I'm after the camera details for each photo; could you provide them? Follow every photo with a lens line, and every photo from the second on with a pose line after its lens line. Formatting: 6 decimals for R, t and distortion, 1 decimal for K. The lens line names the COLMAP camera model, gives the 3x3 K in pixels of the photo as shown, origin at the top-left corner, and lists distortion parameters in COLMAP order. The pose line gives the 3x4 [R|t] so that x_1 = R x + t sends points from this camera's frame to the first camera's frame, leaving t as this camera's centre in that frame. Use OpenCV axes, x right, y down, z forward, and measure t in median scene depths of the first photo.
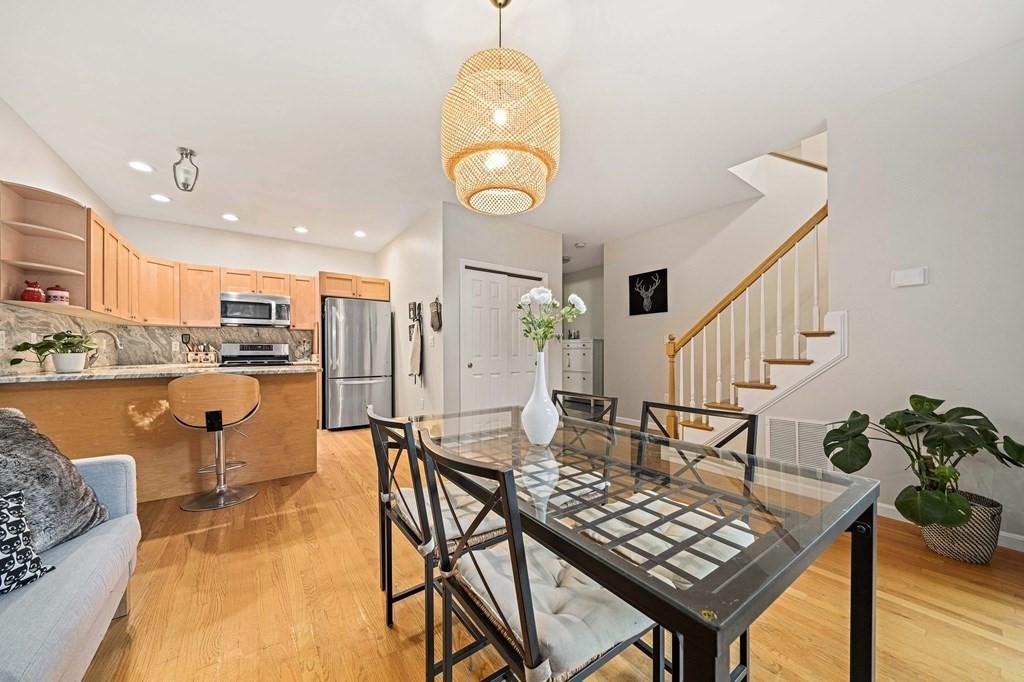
lens RADIAL K [[363.0, 0, 513.5], [0, 363.0, 354.4], [0, 0, 1]] dist [-0.000401, -0.000022]
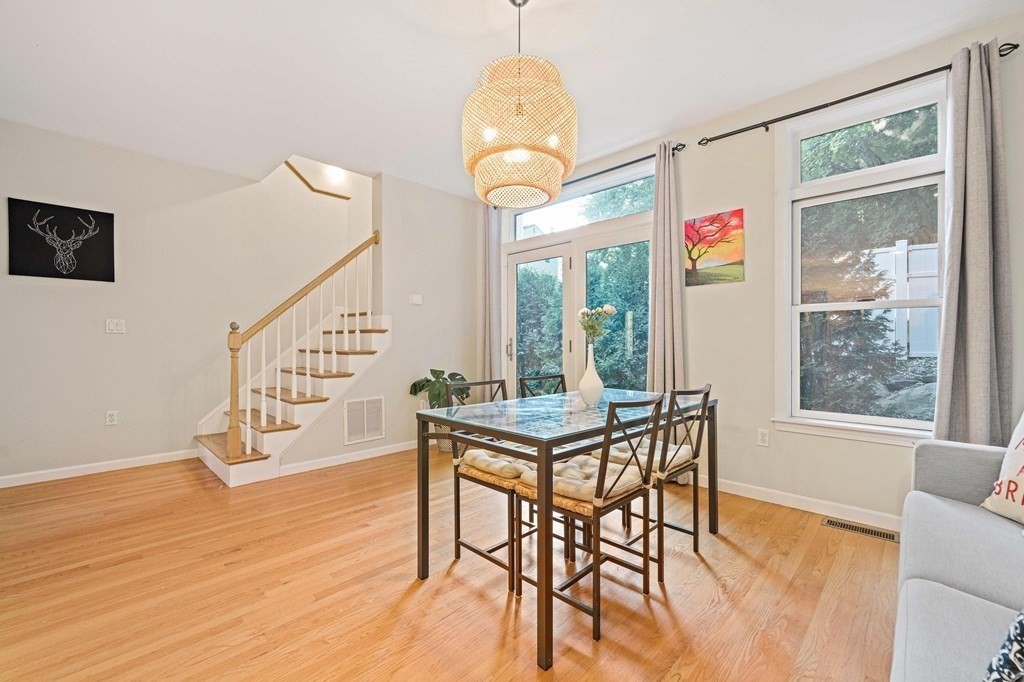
lens RADIAL K [[432.3, 0, 512.0], [0, 432.3, 341.0], [0, 0, 1]] dist [-0.000603, -0.000103]
pose [[-0.168797, 0.001555, 0.985650, -0.477895], [0.004878, 0.999988, -0.000742, -0.009540], [-0.985639, 0.004682, -0.168803, 0.466574]]
